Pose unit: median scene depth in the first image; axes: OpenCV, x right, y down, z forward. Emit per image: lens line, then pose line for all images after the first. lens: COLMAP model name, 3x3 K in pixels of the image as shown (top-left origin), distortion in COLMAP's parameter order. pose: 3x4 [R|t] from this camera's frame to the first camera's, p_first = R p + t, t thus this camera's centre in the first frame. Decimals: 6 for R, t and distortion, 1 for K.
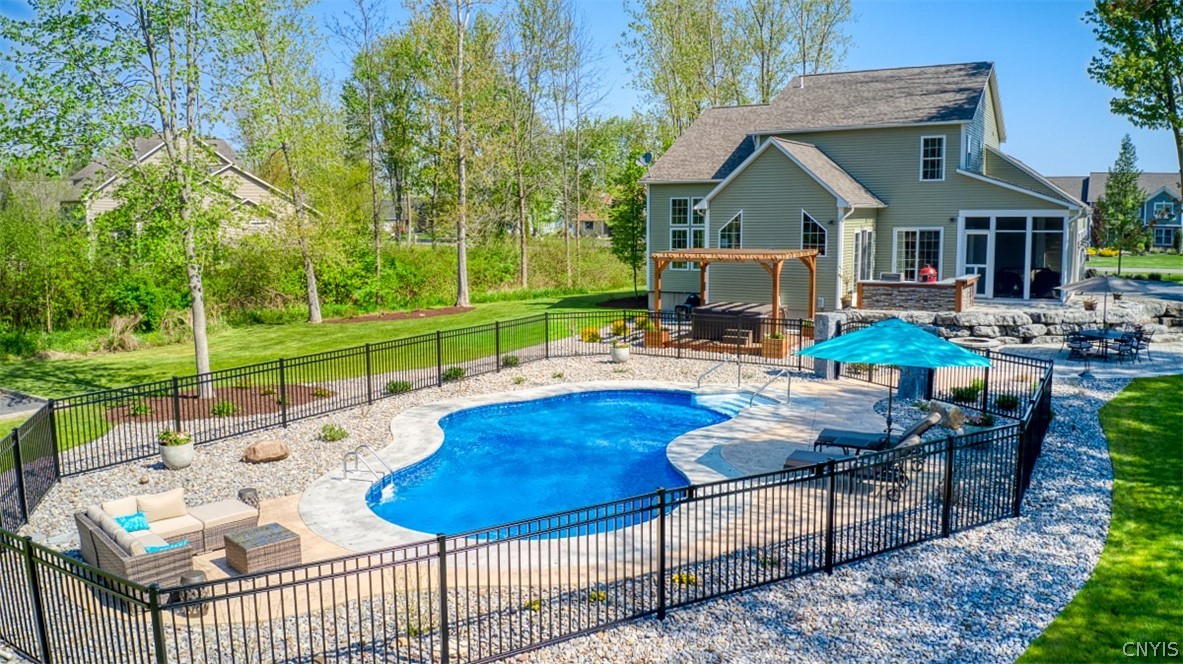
lens RADIAL K [[903.7, 0, 591.7], [0, 903.7, 338.4], [0, 0, 1]] dist [0.084804, -0.366144]
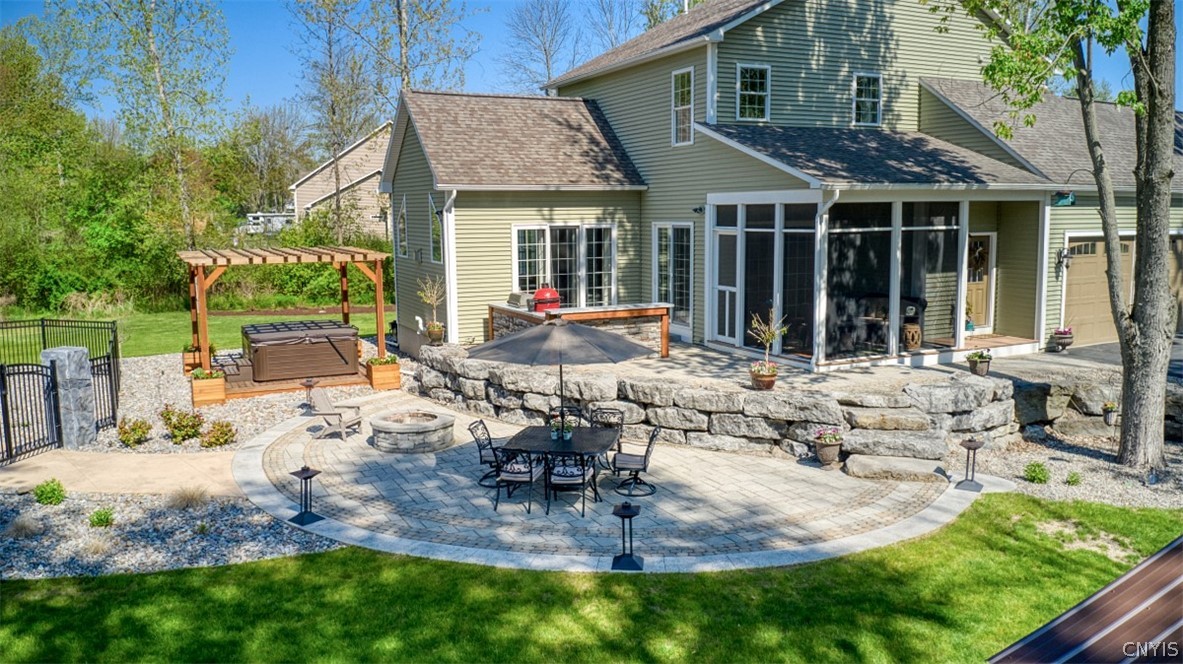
lens RADIAL K [[903.7, 0, 591.7], [0, 903.7, 338.4], [0, 0, 1]] dist [0.084804, -0.366144]
pose [[0.832773, 0.078157, -0.548070, 0.681596], [-0.067932, 0.996930, 0.038946, -0.065408], [0.549431, 0.004798, 0.835525, 0.467602]]
